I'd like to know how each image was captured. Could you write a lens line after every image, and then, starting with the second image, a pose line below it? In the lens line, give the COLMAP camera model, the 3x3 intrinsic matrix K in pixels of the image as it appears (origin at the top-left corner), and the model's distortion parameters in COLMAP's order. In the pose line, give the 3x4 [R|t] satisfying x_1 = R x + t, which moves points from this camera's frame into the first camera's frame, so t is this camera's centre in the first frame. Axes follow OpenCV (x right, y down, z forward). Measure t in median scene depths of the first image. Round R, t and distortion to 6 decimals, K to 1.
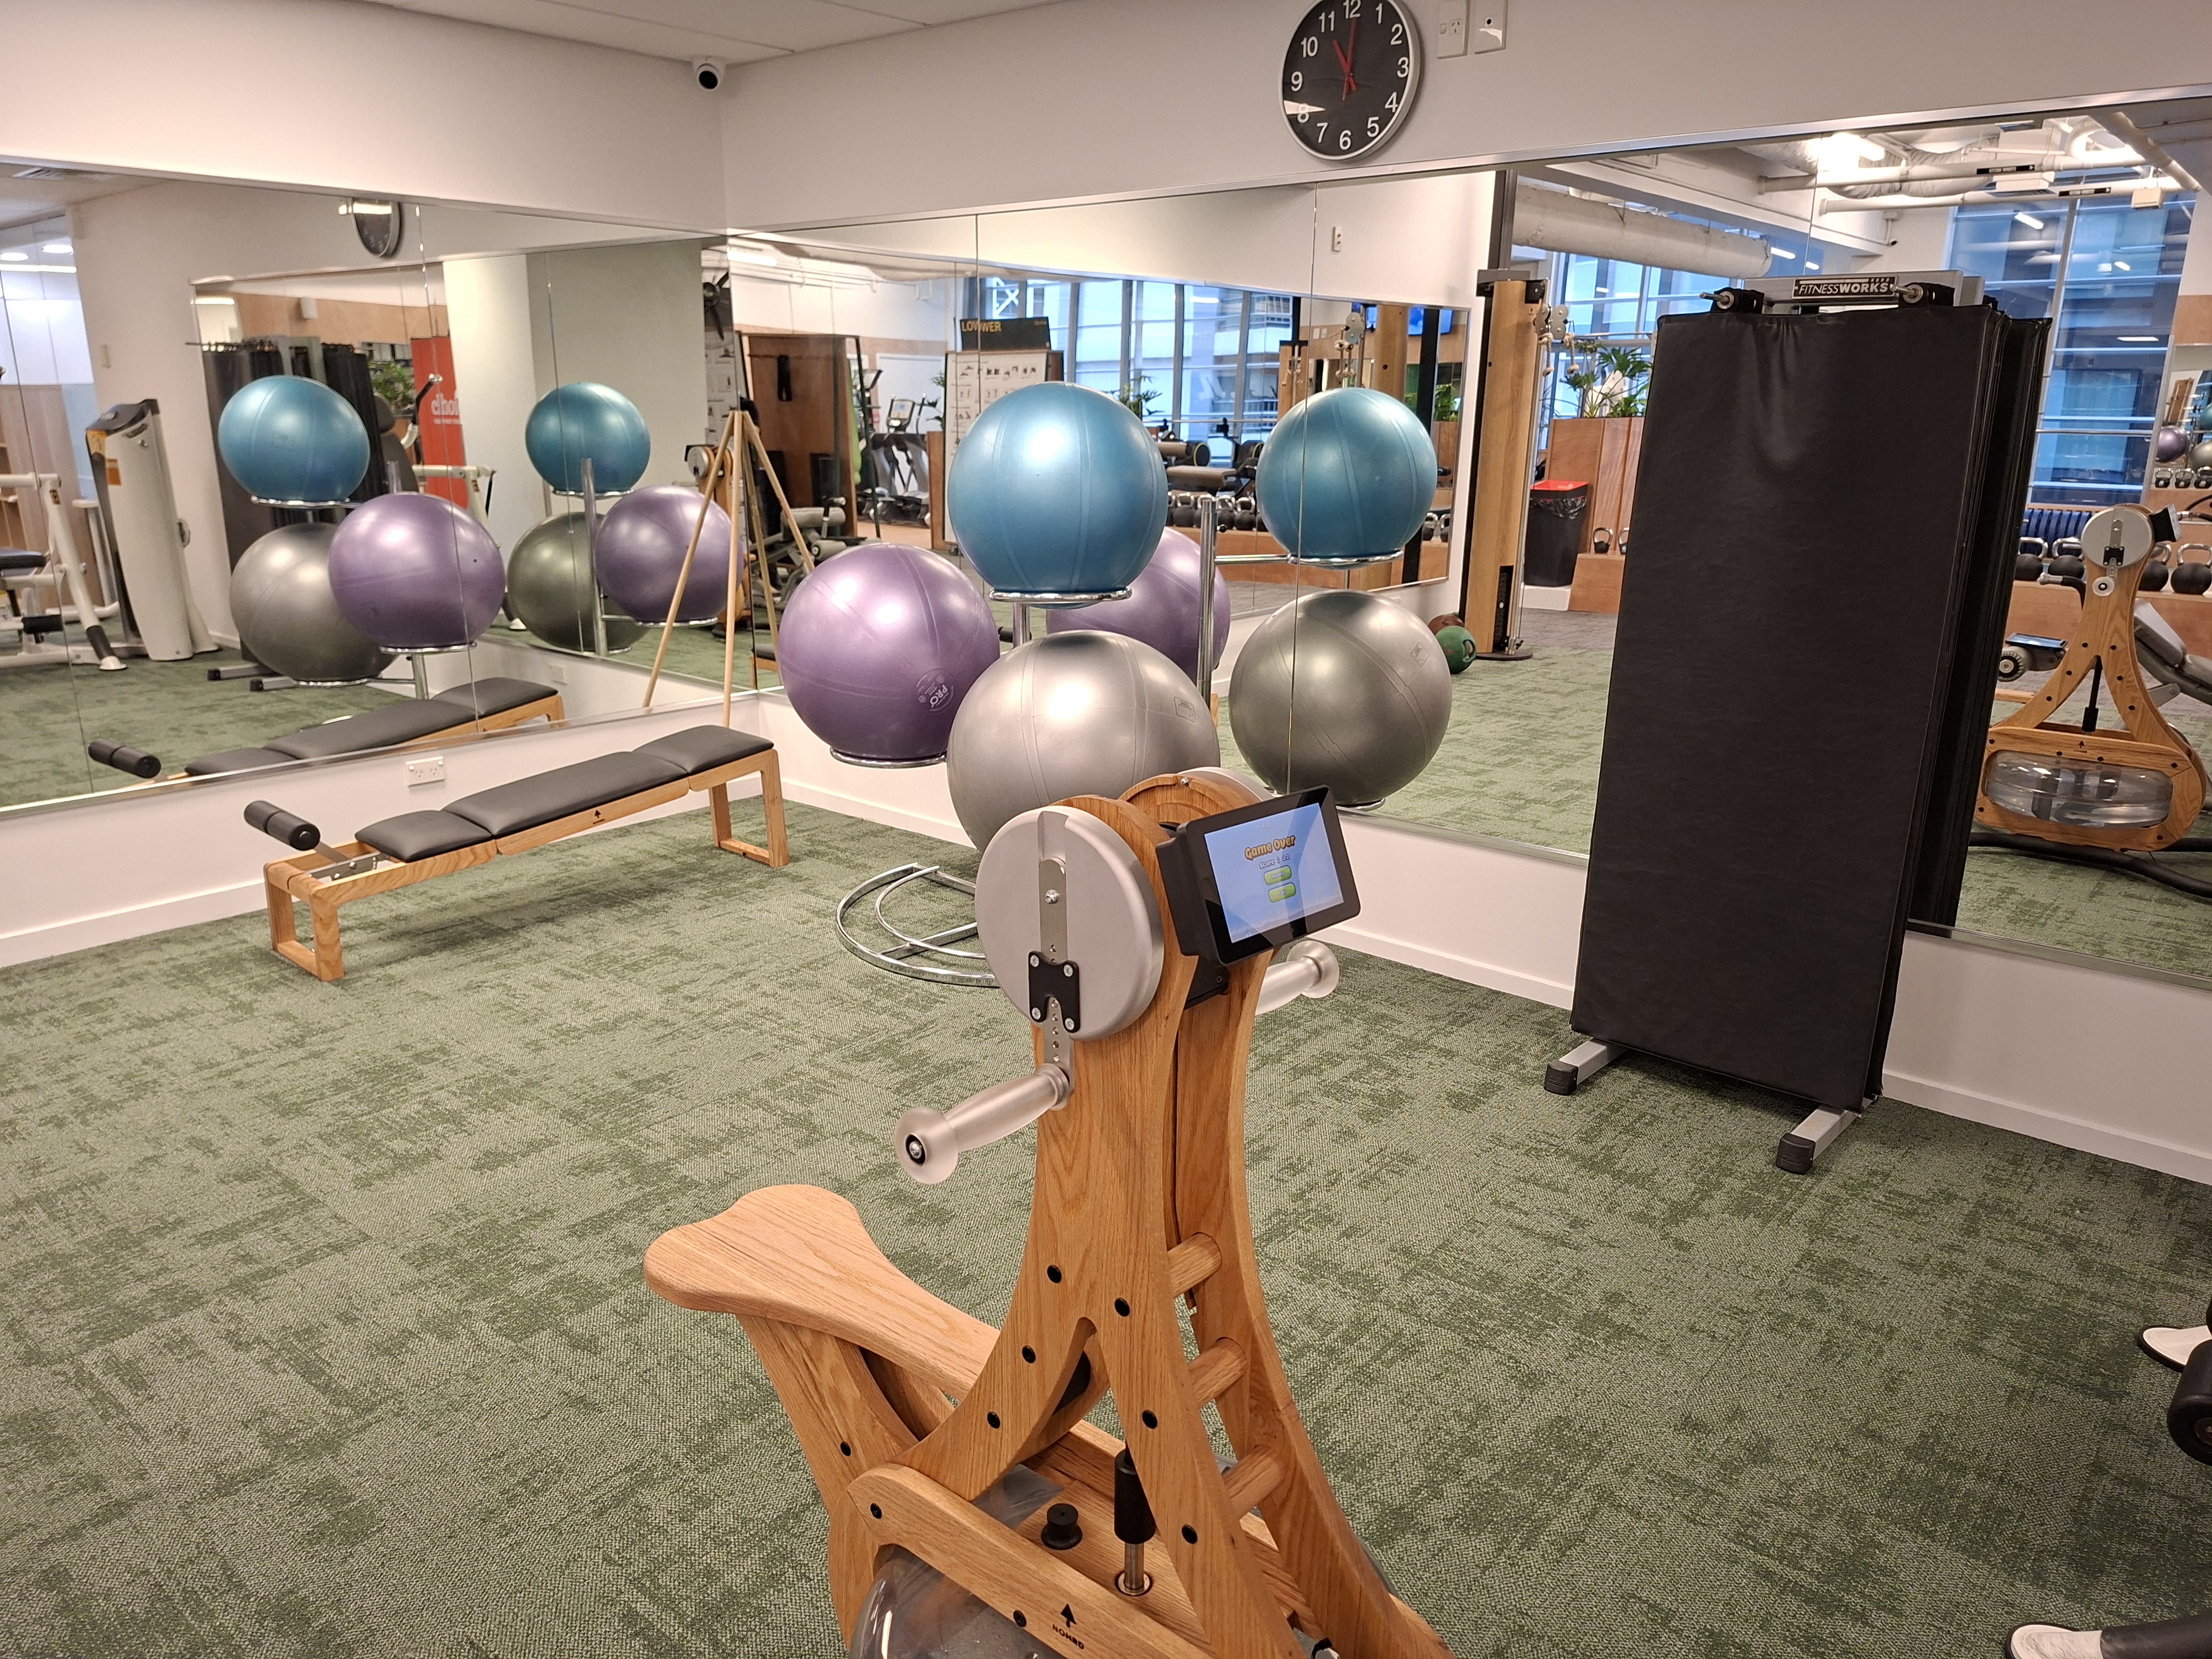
lens RADIAL K [[1537.6, 0, 1099.7], [0, 1537.6, 831.6], [0, 0, 1]] dist [0.005540, 0.000580]
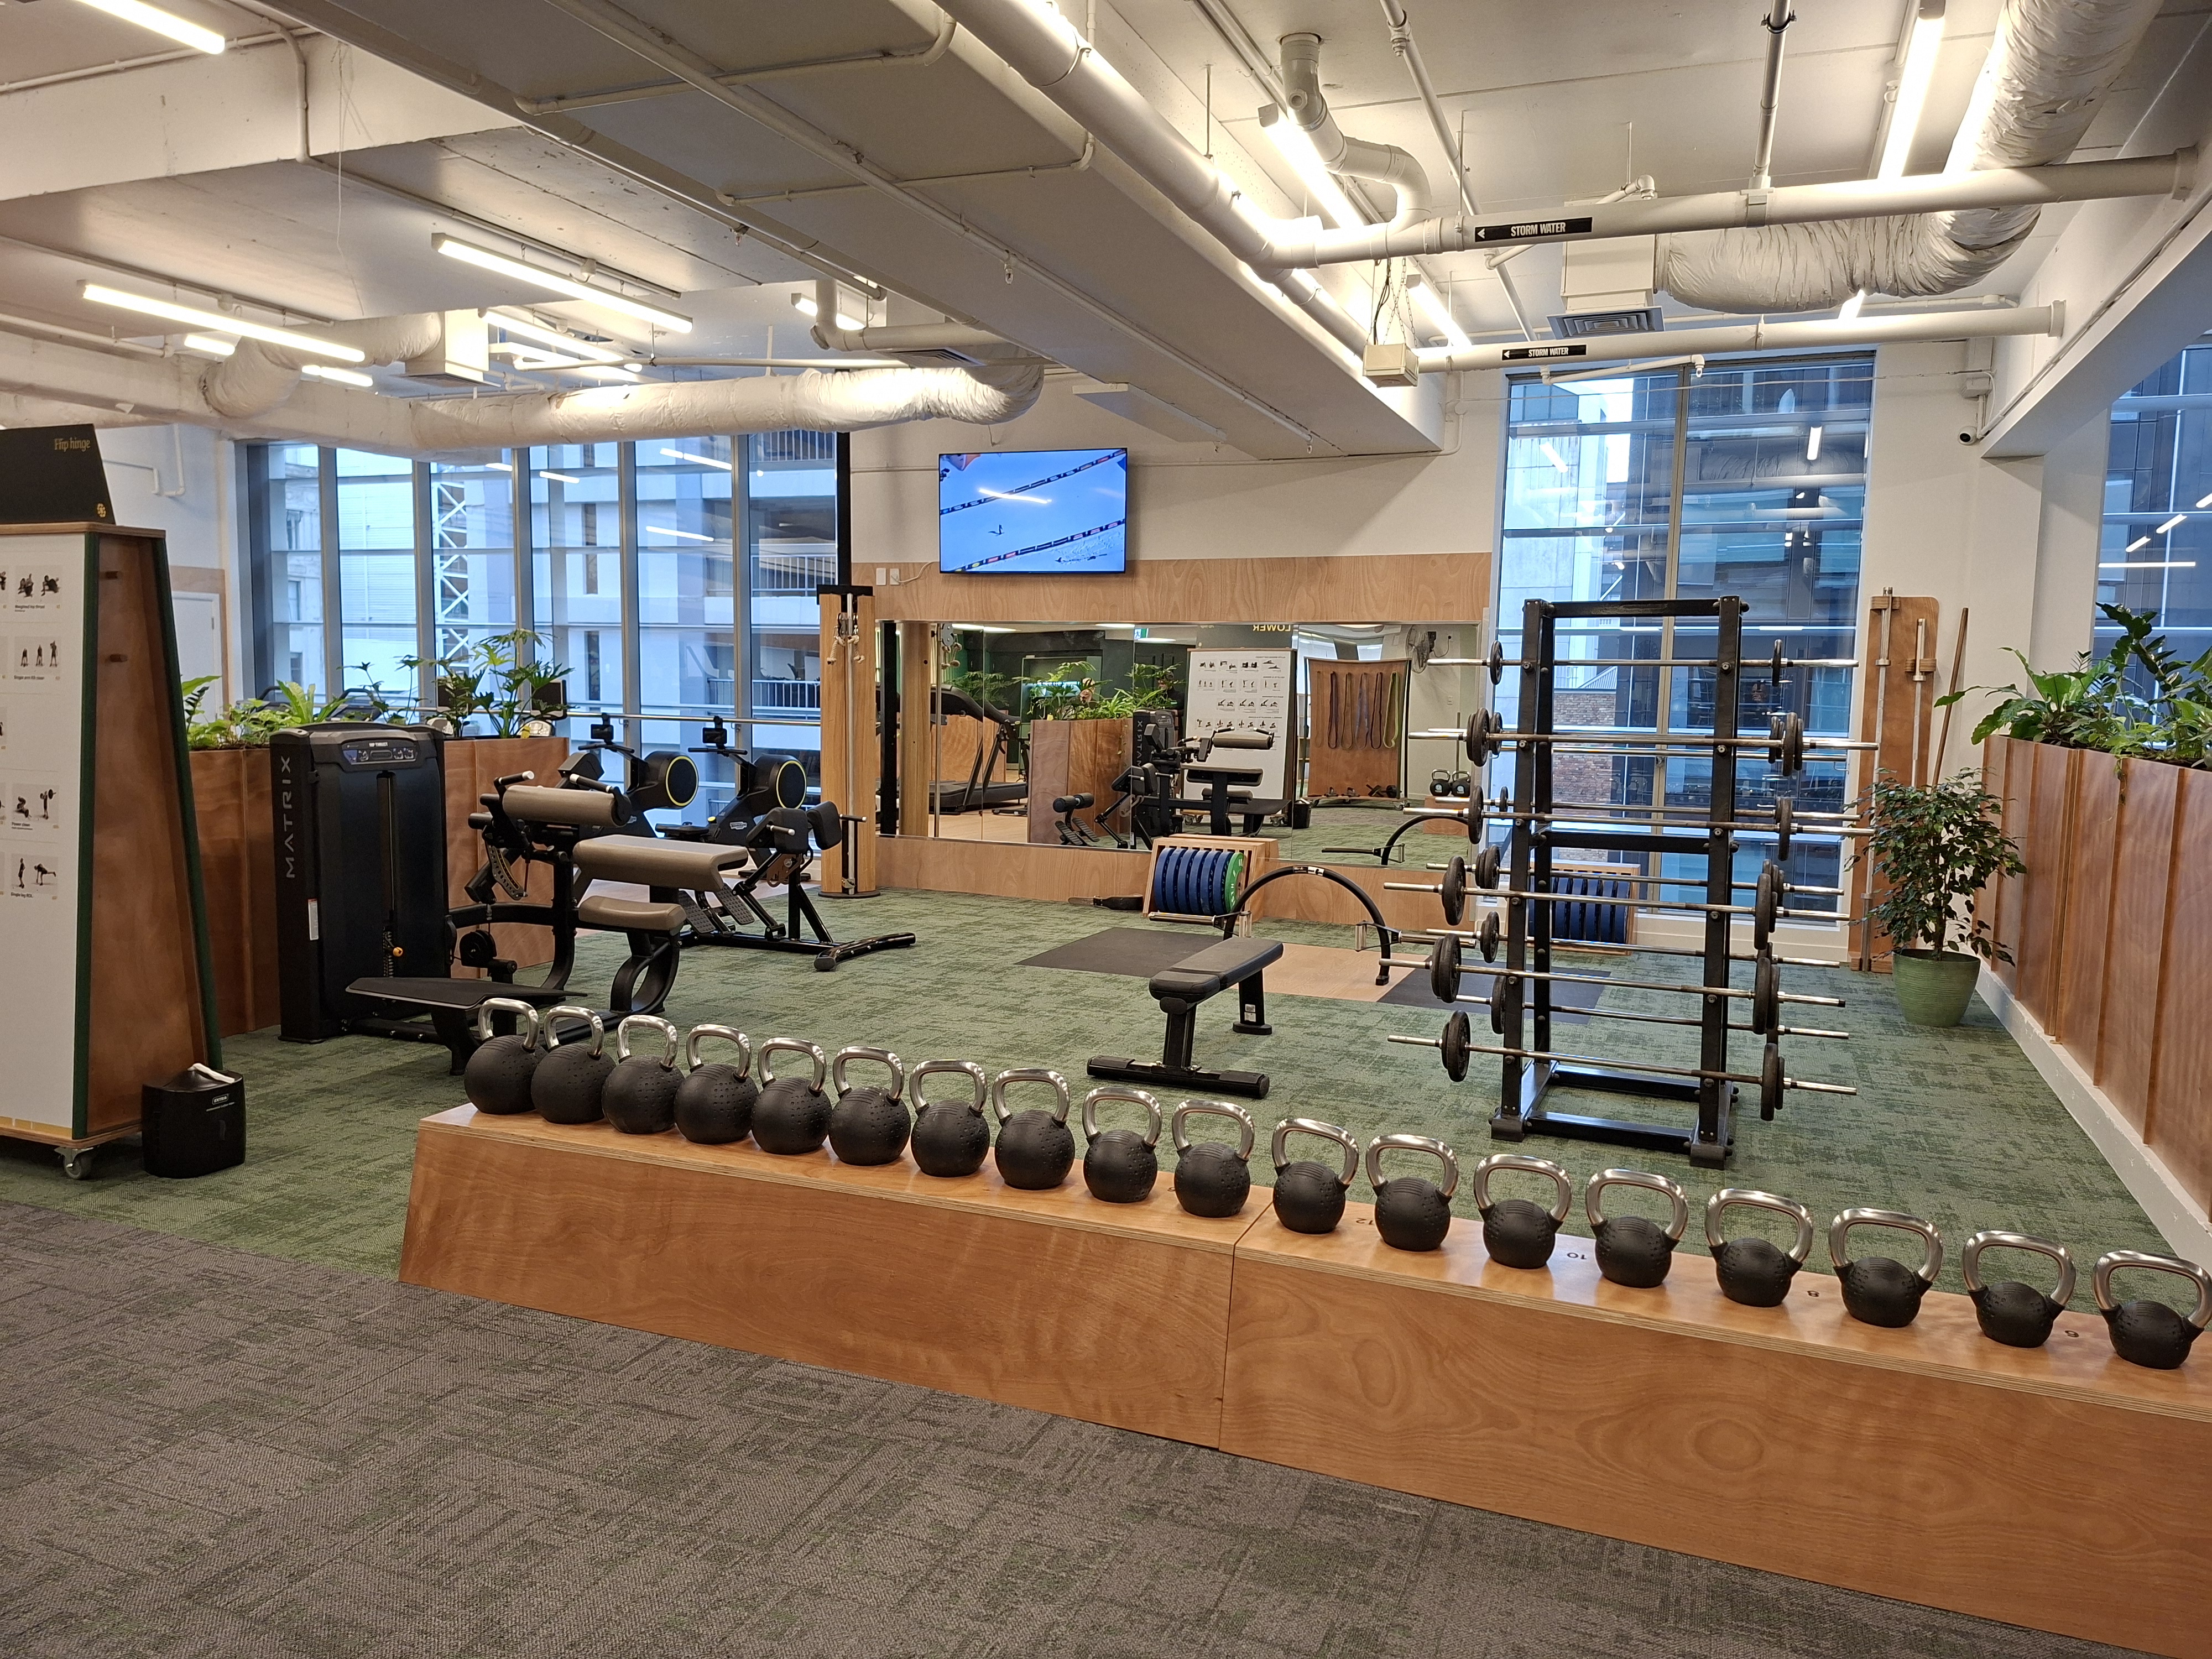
lens RADIAL K [[1537.6, 0, 1108.2], [0, 1537.6, 835.9], [0, 0, 1]] dist [0.005540, 0.000580]
pose [[0.947468, -0.012702, 0.319598, 0.037867], [0.067805, 0.984478, -0.161884, -0.132549], [-0.312581, 0.175050, 0.933622, 0.462252]]
